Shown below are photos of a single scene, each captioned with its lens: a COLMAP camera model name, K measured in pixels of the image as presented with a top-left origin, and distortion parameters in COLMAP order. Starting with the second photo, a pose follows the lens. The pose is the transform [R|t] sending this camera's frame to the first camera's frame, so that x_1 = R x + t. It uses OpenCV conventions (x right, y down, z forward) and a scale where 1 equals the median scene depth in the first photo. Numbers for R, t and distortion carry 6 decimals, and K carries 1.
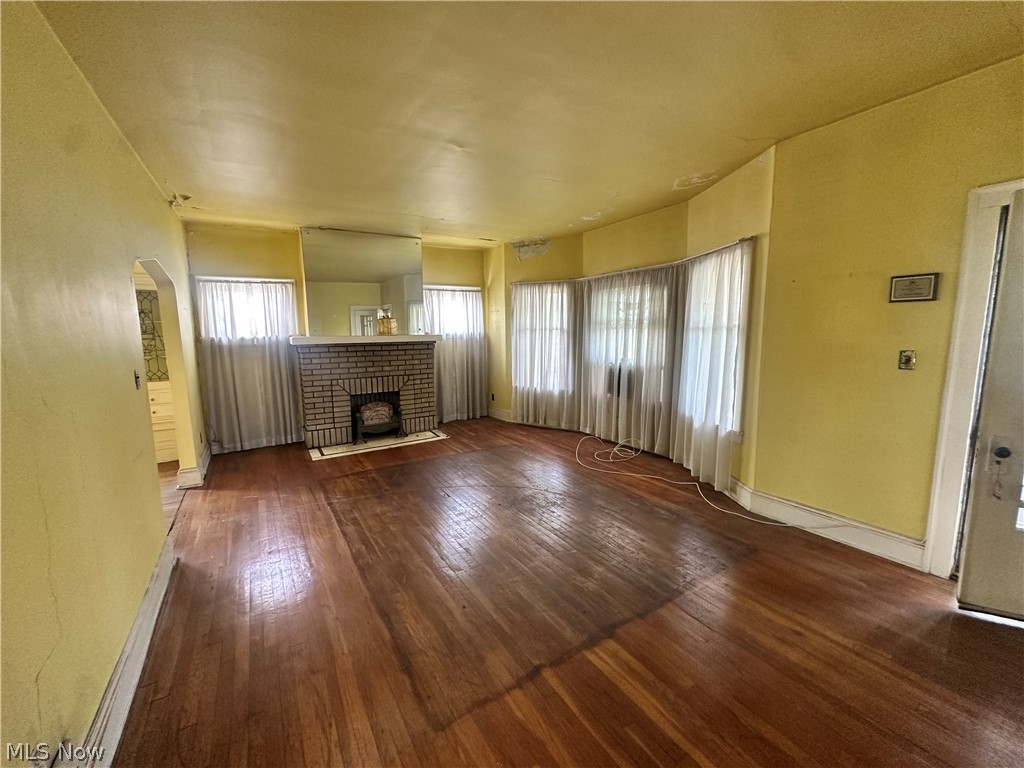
lens RADIAL K [[413.3, 0, 509.3], [0, 413.3, 382.7], [0, 0, 1]] dist [0.000007, -0.000097]
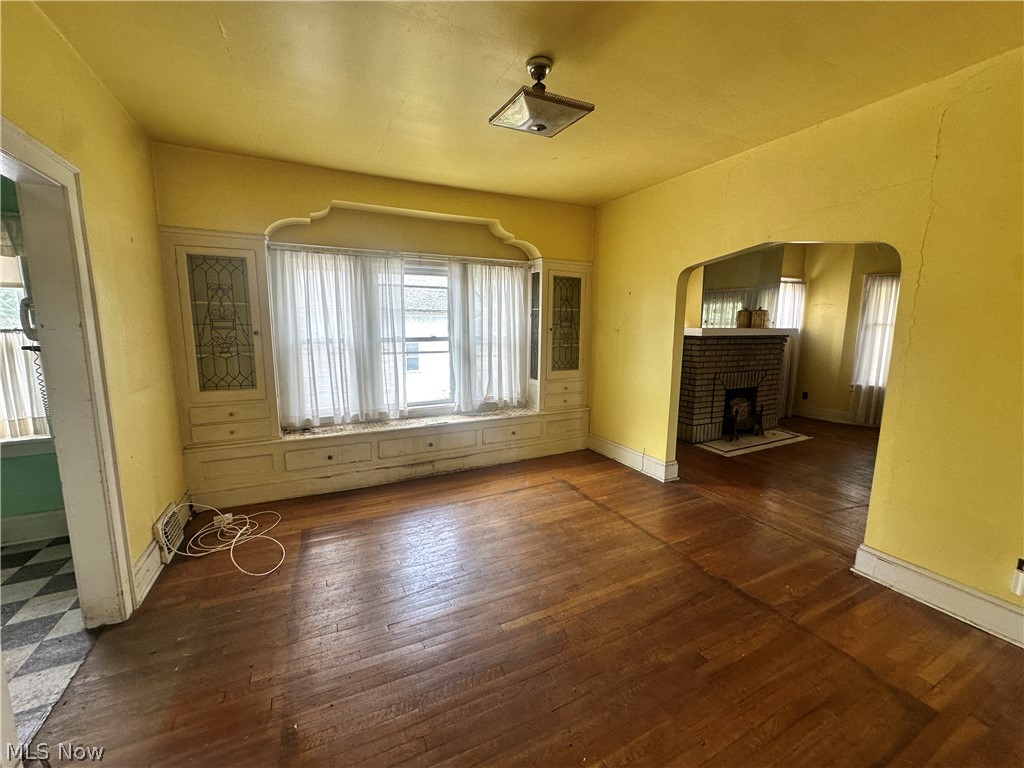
lens RADIAL K [[413.3, 0, 514.2], [0, 413.3, 384.6], [0, 0, 1]] dist [0.000007, -0.000097]
pose [[0.995742, 0.033620, -0.085839, -0.786348], [-0.031486, 0.999163, 0.026096, 0.008559], [0.086645, -0.023282, 0.995967, -0.003395]]
